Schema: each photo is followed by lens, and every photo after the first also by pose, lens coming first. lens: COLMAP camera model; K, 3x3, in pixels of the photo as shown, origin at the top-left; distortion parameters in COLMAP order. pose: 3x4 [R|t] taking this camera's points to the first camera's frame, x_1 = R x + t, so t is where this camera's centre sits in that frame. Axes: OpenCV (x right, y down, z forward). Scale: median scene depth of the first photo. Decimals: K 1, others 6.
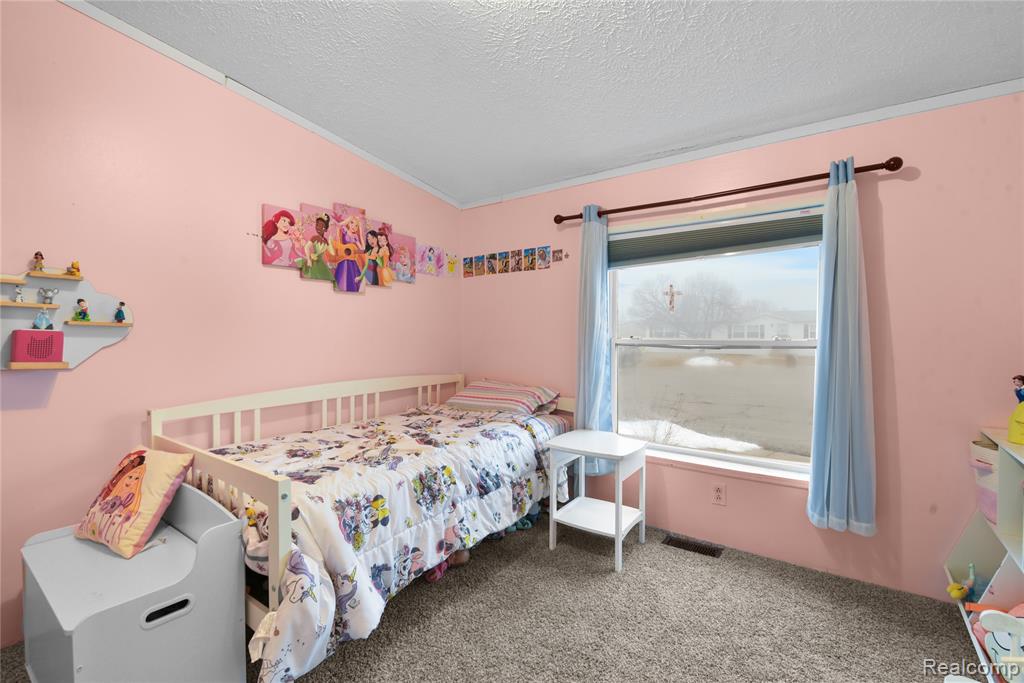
lens RADIAL K [[455.6, 0, 509.5], [0, 455.6, 346.5], [0, 0, 1]] dist [-0.004215, -0.001068]
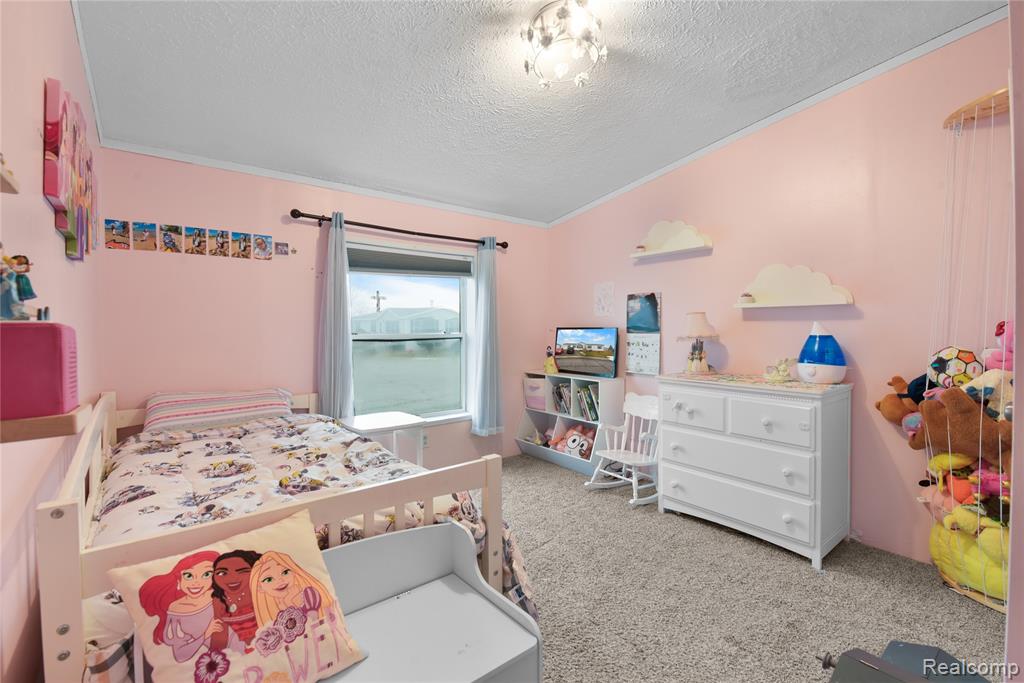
lens RADIAL K [[455.6, 0, 509.5], [0, 455.6, 346.5], [0, 0, 1]] dist [-0.004215, -0.001068]
pose [[0.256430, -0.037453, 0.965837, -0.833617], [0.030759, 0.999059, 0.030575, -0.010321], [-0.966073, 0.021868, 0.257340, 0.350326]]
